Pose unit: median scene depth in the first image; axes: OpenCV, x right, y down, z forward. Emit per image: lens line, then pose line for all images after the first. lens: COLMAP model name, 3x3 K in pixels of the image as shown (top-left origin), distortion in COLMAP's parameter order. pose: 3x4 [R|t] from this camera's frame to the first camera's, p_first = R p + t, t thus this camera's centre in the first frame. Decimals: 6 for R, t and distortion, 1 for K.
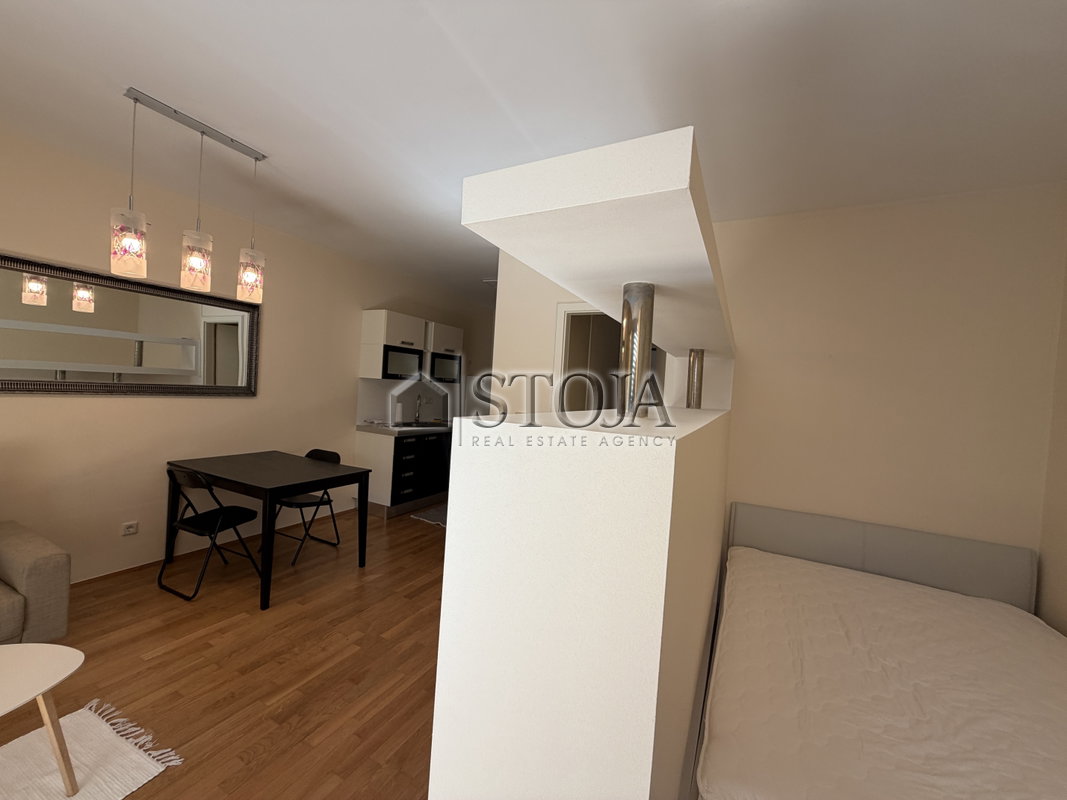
lens RADIAL K [[424.8, 0, 530.9], [0, 424.8, 401.9], [0, 0, 1]] dist [-0.001020, 0.000018]
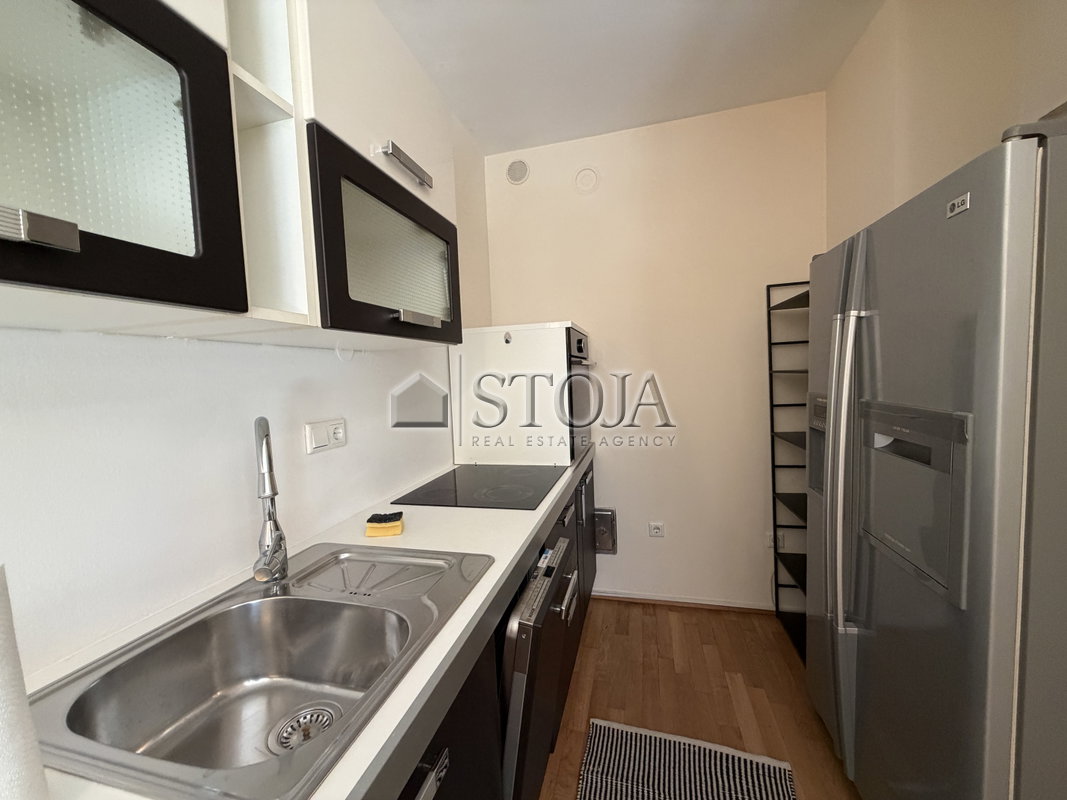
lens RADIAL K [[424.8, 0, 531.3], [0, 424.8, 402.6], [0, 0, 1]] dist [-0.001020, 0.000018]
pose [[0.972796, -0.110329, 0.203705, -0.413513], [0.100811, 0.993297, 0.056558, -0.043090], [-0.208579, -0.034484, 0.977397, 1.731233]]
